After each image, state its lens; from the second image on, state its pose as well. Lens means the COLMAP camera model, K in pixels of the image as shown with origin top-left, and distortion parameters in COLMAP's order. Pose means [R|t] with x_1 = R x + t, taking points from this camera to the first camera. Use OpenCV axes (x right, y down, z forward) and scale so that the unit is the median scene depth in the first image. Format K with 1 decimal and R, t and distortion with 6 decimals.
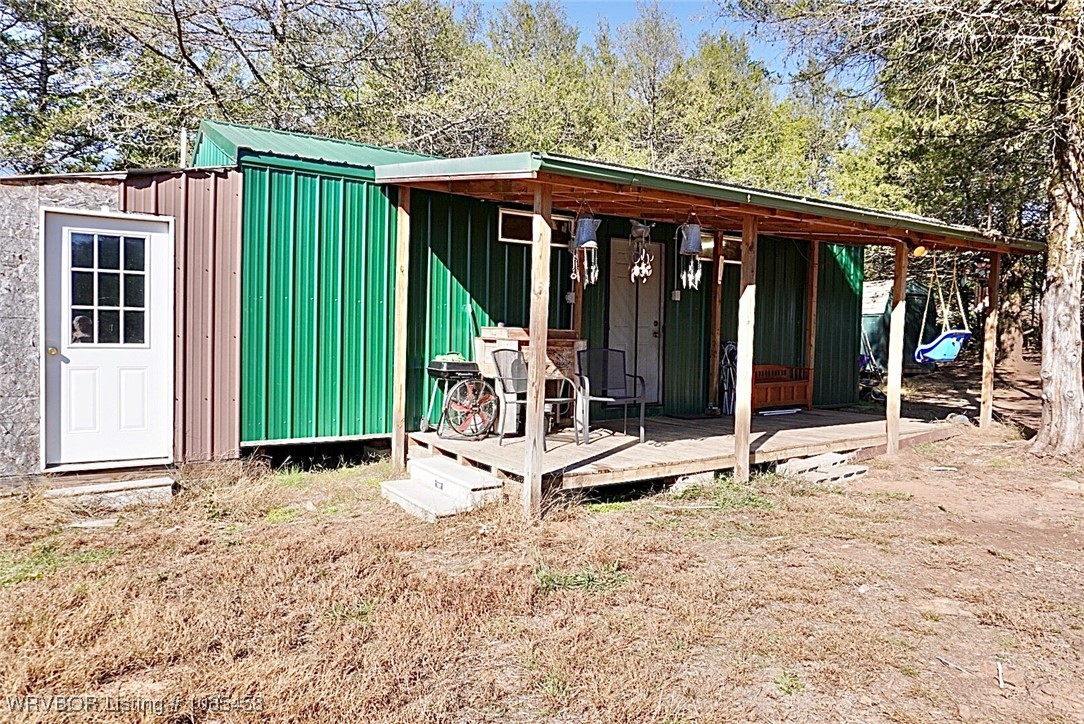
lens RADIAL K [[722.8, 0, 539.5], [0, 722.8, 362.0], [0, 0, 1]] dist [-0.049556, 0.036211]
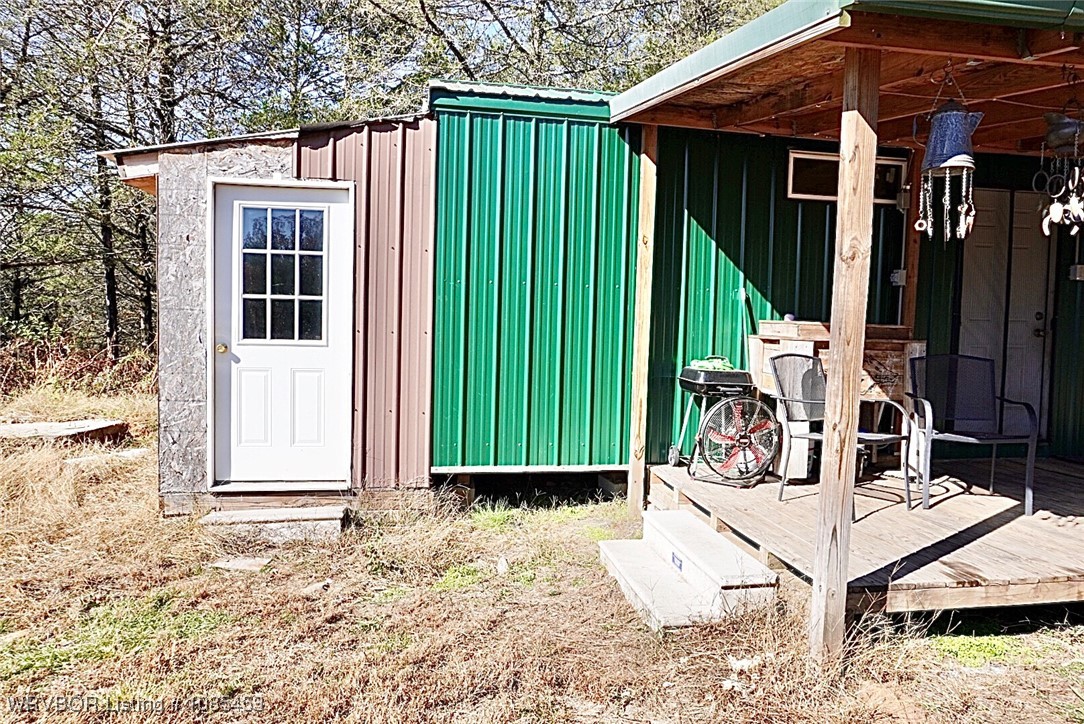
lens RADIAL K [[722.8, 0, 539.5], [0, 722.8, 362.0], [0, 0, 1]] dist [-0.049556, 0.036211]
pose [[0.919365, 0.023268, -0.392717, -0.001612], [-0.019744, 0.999720, 0.013009, -0.014532], [0.392910, -0.004206, 0.919567, 0.300684]]
